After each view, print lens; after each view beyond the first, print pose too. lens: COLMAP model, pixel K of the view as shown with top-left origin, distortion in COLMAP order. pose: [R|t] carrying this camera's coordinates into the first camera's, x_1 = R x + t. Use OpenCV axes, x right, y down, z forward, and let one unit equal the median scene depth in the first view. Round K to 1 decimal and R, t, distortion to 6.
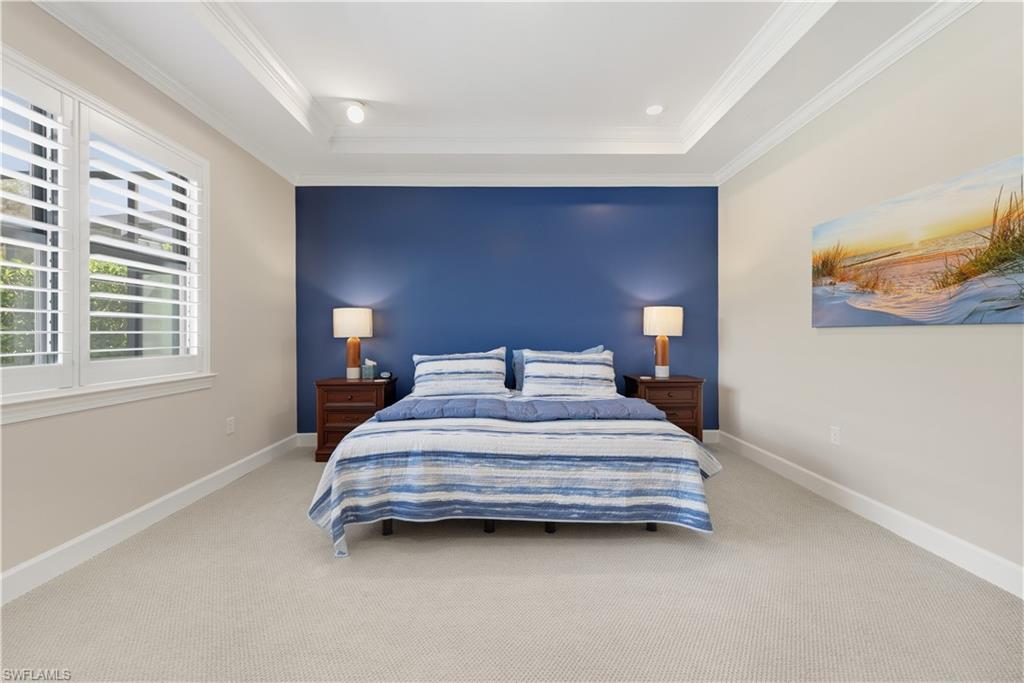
lens RADIAL K [[434.3, 0, 515.6], [0, 434.3, 337.2], [0, 0, 1]] dist [0.000151, -0.001856]
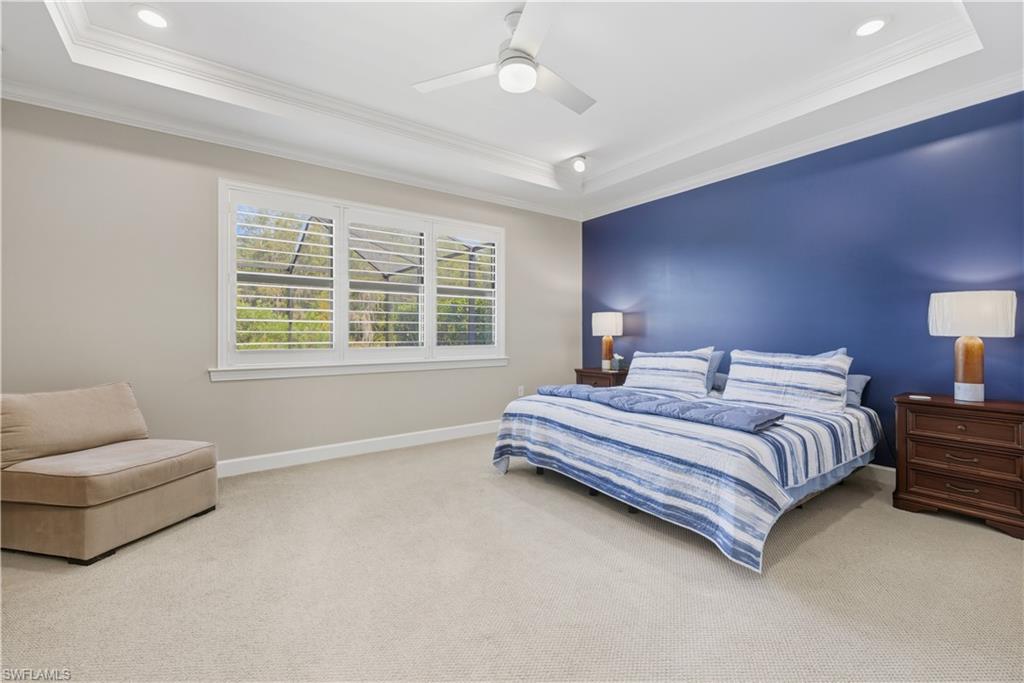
lens RADIAL K [[434.3, 0, 506.2], [0, 434.3, 335.8], [0, 0, 1]] dist [0.000151, -0.001856]
pose [[0.555508, 0.006959, -0.831482, 0.763063], [-0.008567, 0.999960, 0.002645, -0.001394], [0.831467, 0.005655, 0.555545, 0.109369]]
